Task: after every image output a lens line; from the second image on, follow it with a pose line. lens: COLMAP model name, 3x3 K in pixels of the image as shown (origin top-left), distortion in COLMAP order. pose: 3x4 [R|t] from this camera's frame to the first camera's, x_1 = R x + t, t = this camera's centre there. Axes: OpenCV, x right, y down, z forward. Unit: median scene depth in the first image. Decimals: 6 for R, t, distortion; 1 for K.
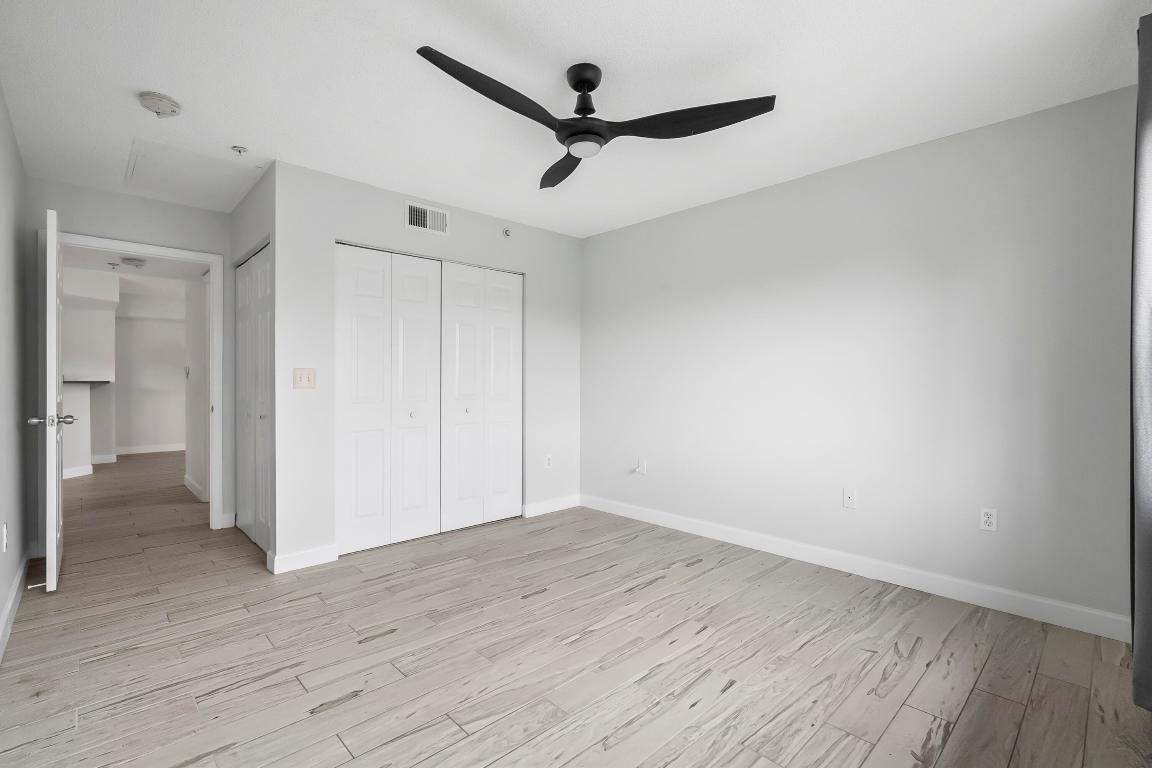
lens RADIAL K [[514.1, 0, 576.0], [0, 514.1, 384.8], [0, 0, 1]] dist [-0.004045, 0.000540]
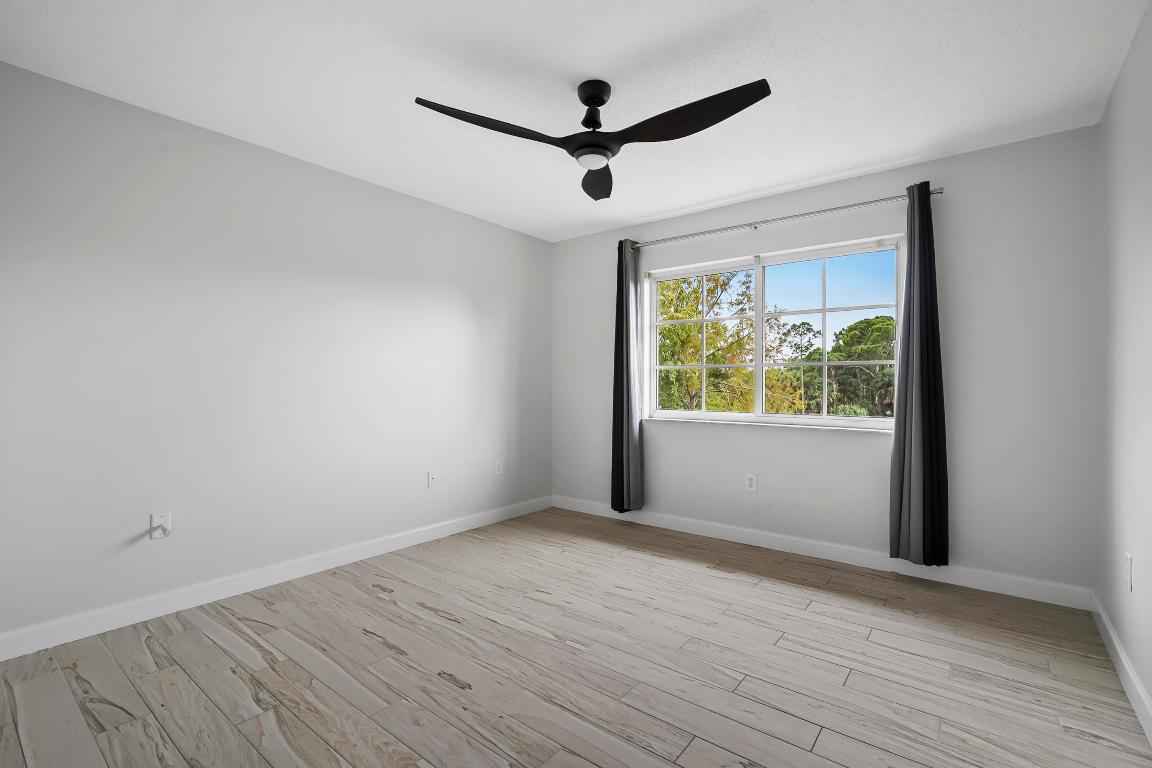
lens RADIAL K [[514.1, 0, 577.3], [0, 514.1, 384.7], [0, 0, 1]] dist [-0.004045, 0.000540]
pose [[-0.136473, -0.001022, 0.990643, -0.747602], [0.000754, 0.999999, 0.001136, -0.002721], [-0.990643, 0.000902, -0.136473, 0.861174]]
